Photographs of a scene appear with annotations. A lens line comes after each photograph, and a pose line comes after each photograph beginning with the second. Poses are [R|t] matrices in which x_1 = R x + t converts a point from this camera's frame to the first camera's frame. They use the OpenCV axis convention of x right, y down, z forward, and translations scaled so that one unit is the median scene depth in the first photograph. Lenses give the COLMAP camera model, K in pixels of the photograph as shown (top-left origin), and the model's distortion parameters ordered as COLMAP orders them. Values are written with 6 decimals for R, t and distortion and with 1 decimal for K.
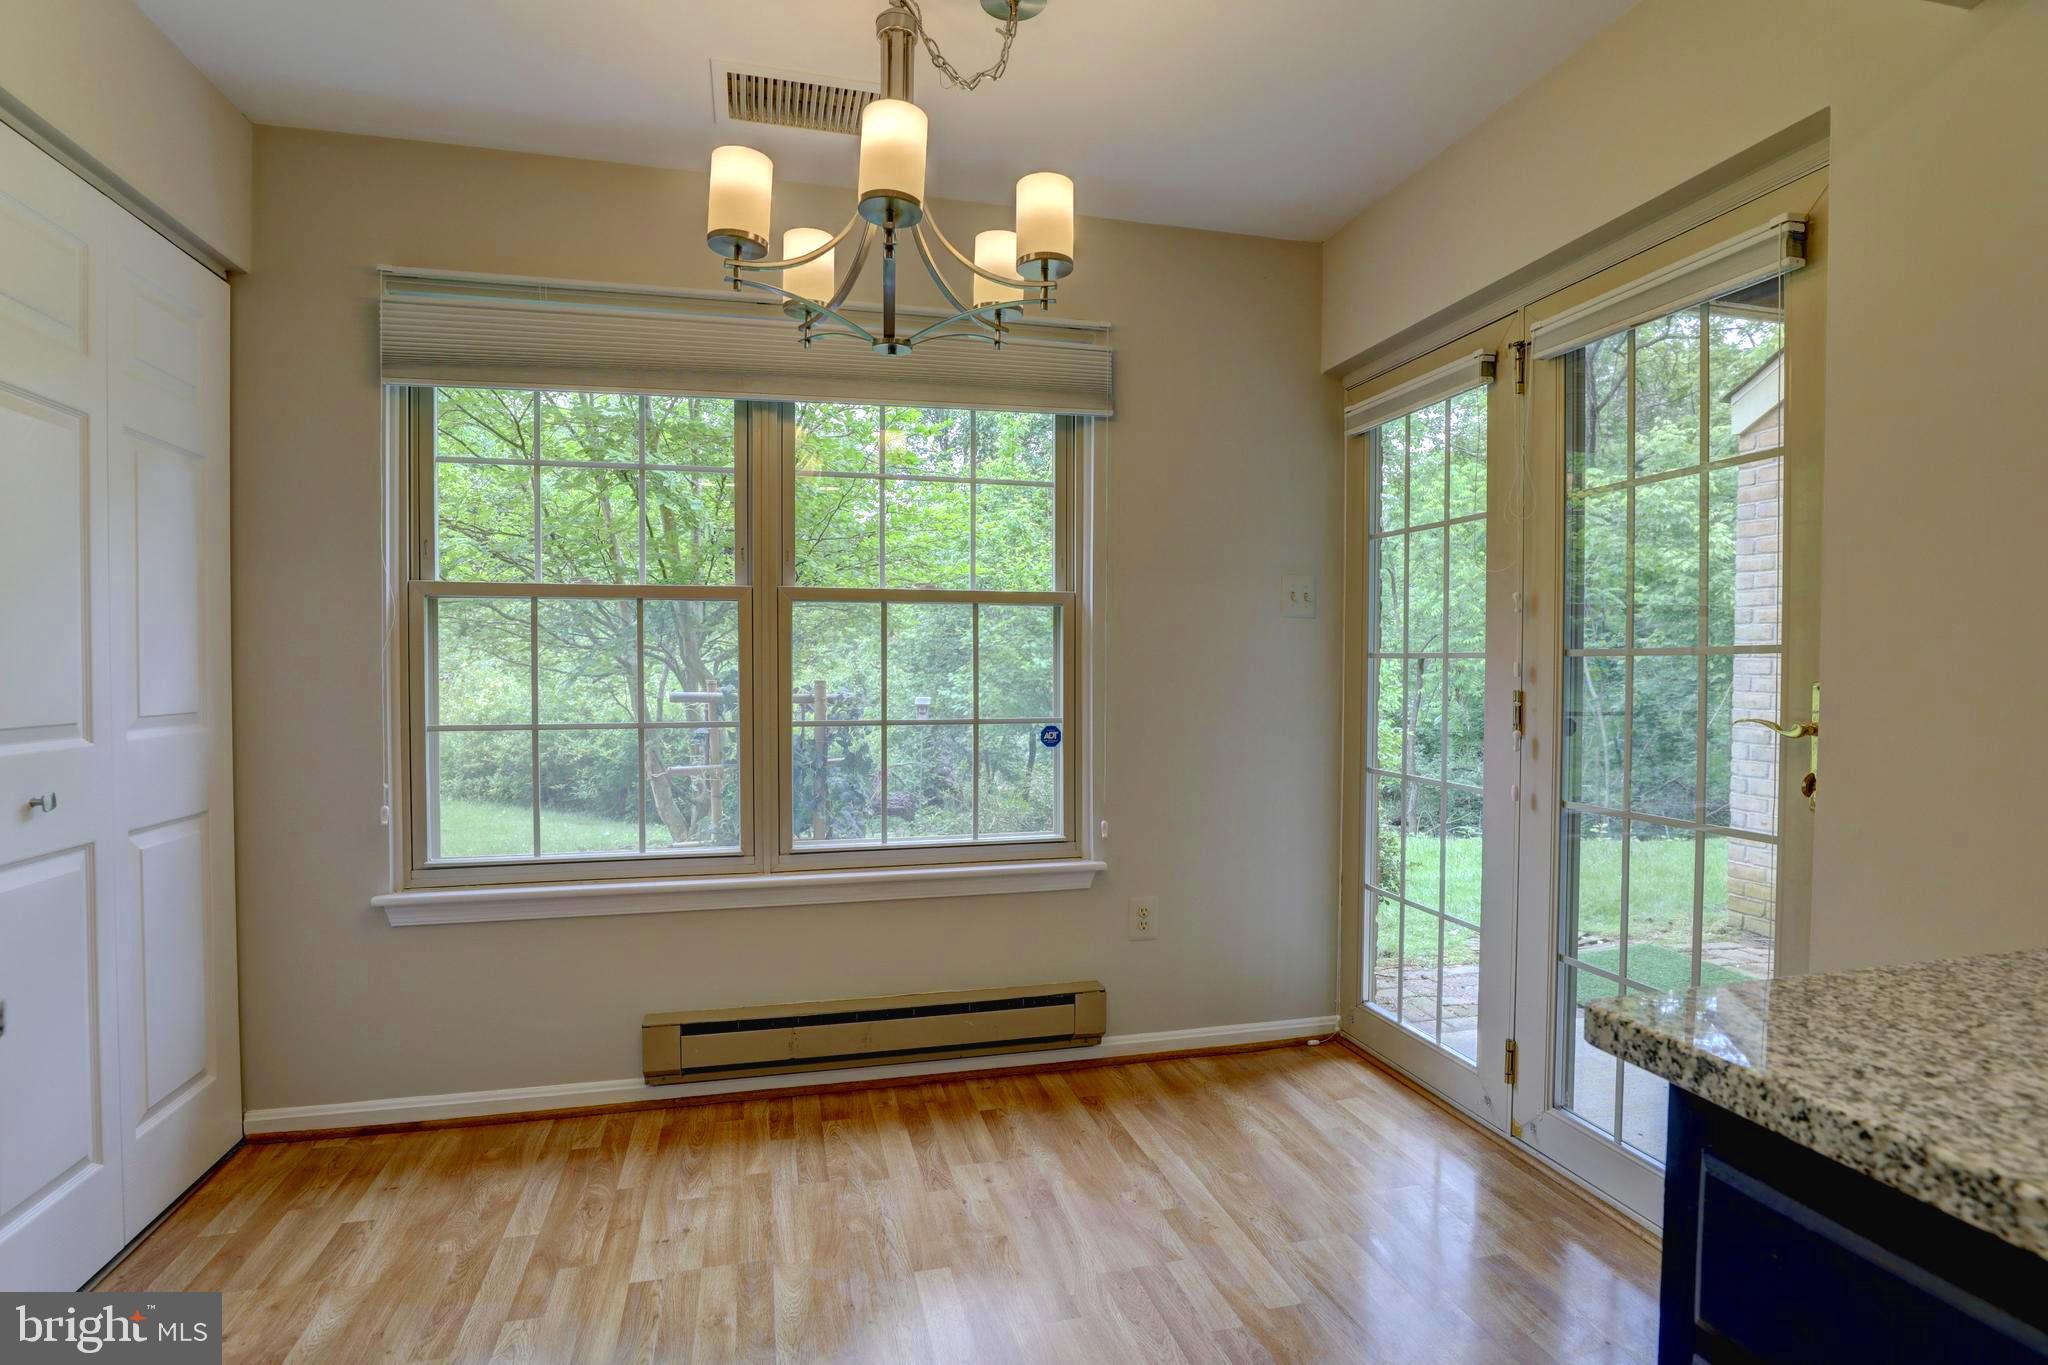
lens RADIAL K [[990.8, 0, 1013.1], [0, 990.8, 687.5], [0, 0, 1]] dist [-0.042898, 0.014417]
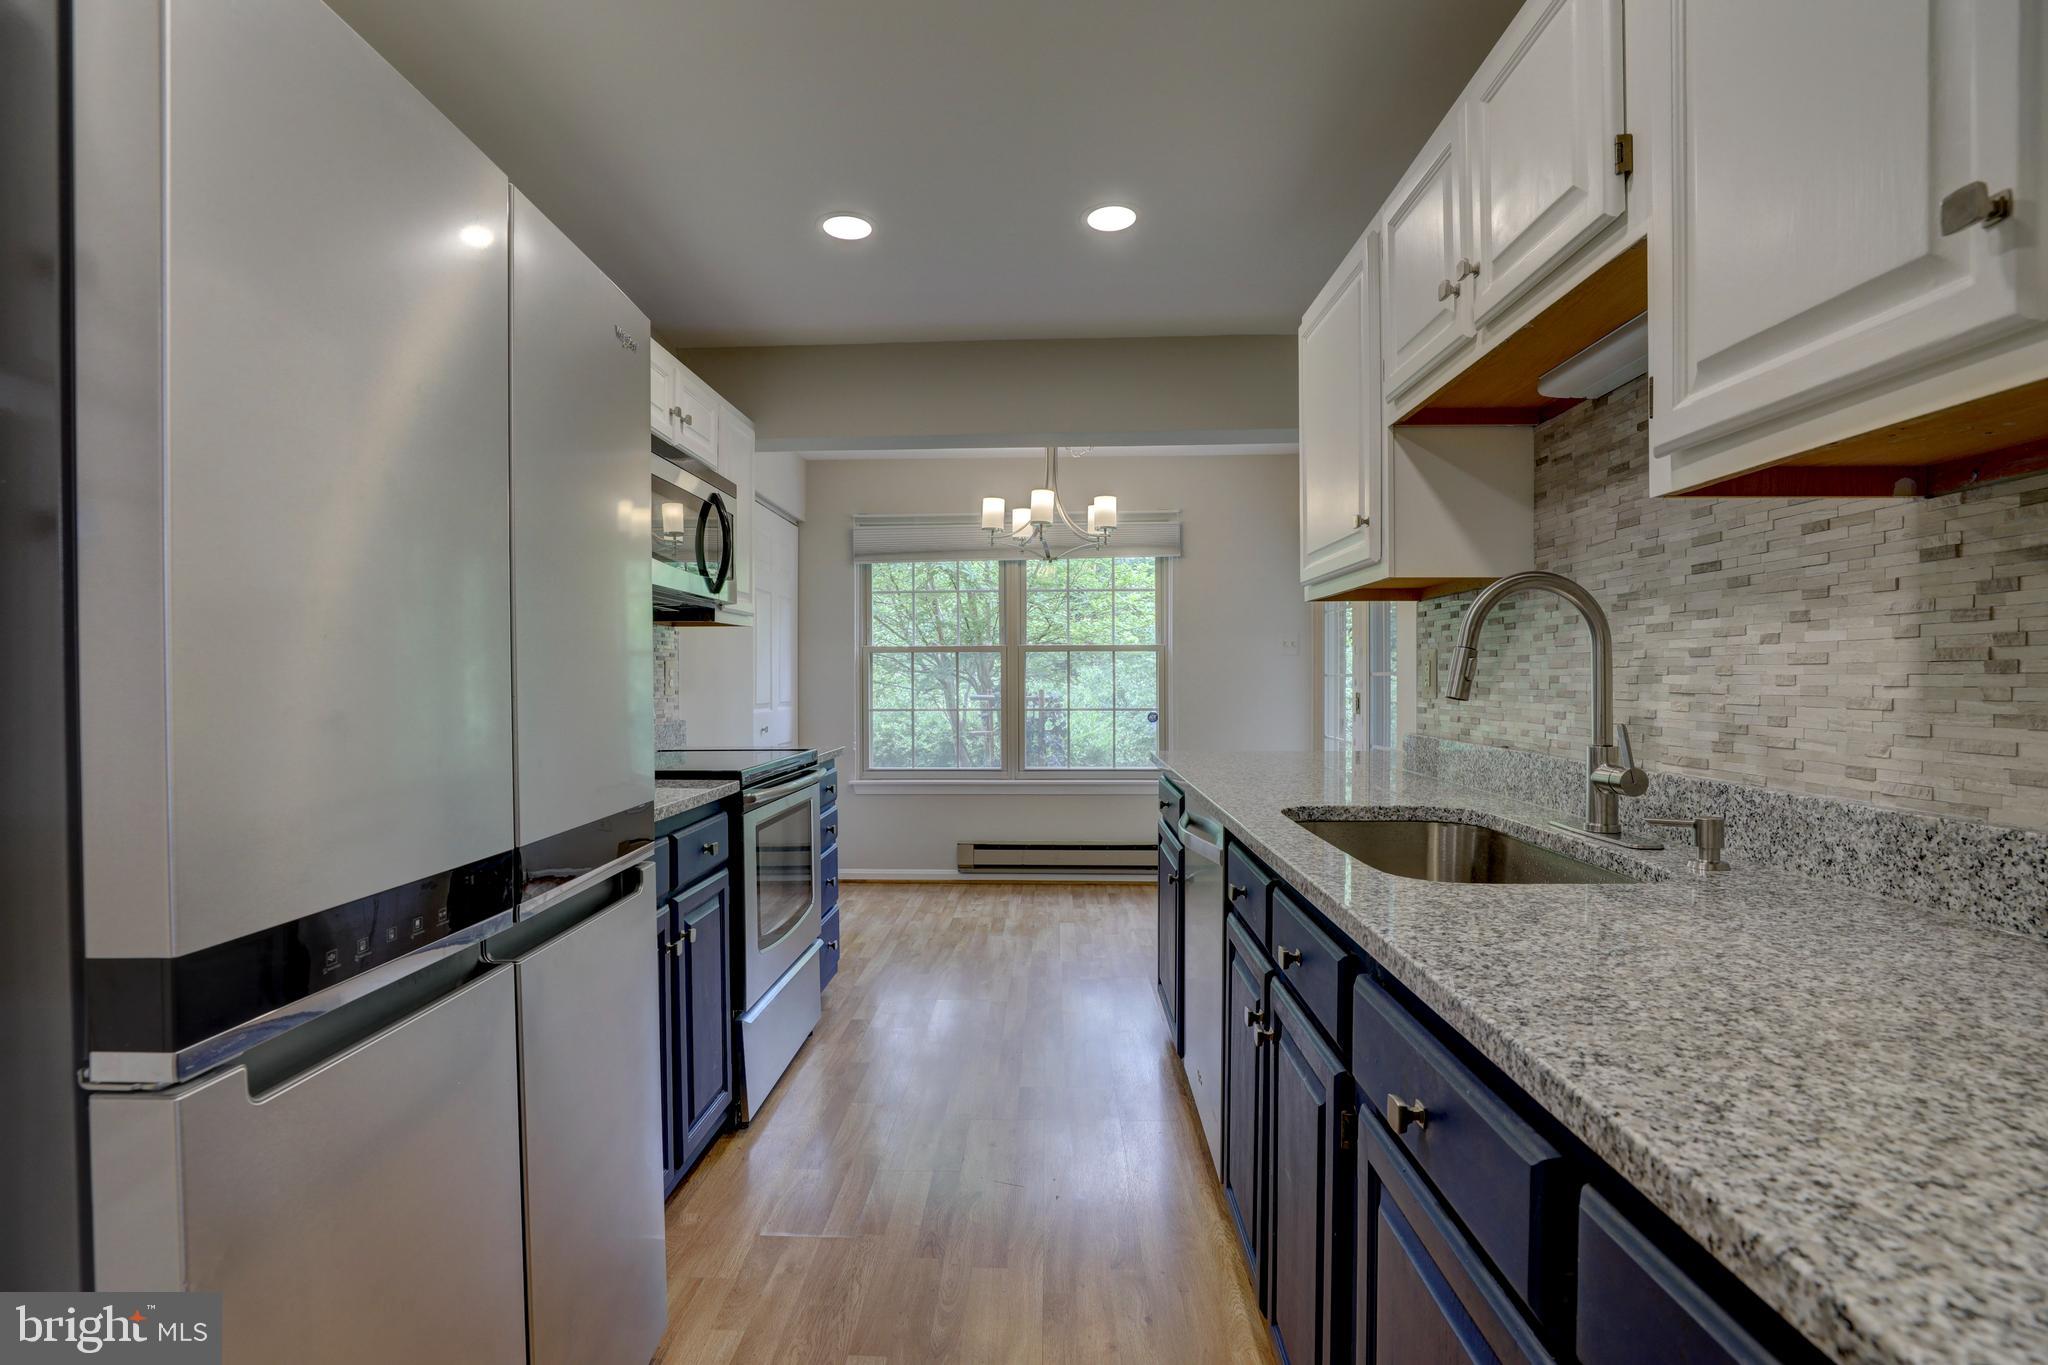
lens RADIAL K [[938.6, 0, 1013.9], [0, 938.6, 683.4], [0, 0, 1]] dist [-0.043806, 0.012727]
pose [[0.958156, -0.004927, -0.286205, 0.387382], [-0.001441, 0.999756, -0.022037, 0.029285], [0.286244, 0.021527, 0.957915, -1.098023]]
